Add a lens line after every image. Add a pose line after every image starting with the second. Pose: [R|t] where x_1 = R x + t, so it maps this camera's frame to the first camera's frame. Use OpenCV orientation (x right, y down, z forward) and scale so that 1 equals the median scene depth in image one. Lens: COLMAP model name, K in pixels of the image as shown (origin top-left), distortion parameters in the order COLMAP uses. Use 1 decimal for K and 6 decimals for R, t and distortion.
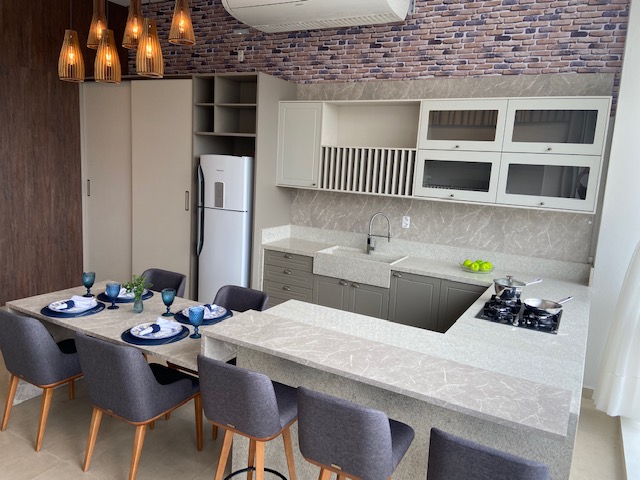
lens RADIAL K [[479.4, 0, 321.3], [0, 479.4, 233.6], [0, 0, 1]] dist [0.116037, -0.143788]
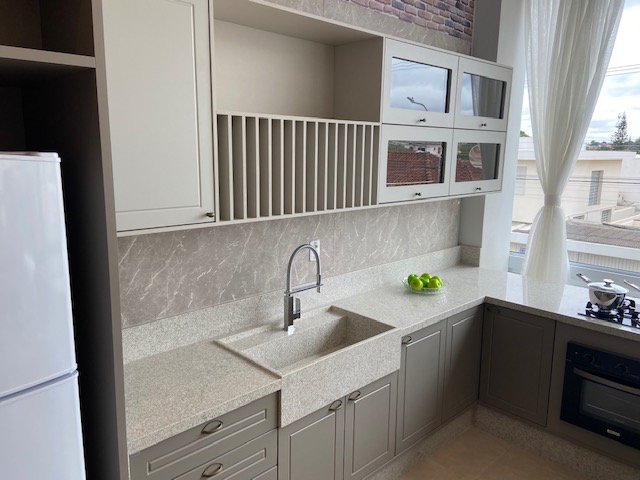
lens RADIAL K [[479.4, 0, 321.3], [0, 479.4, 233.6], [0, 0, 1]] dist [0.116037, -0.143788]
pose [[0.287667, -0.218033, 0.932582, -0.386296], [0.147628, 0.972199, 0.181757, -0.160439], [-0.946284, 0.085390, 0.311858, 0.888509]]
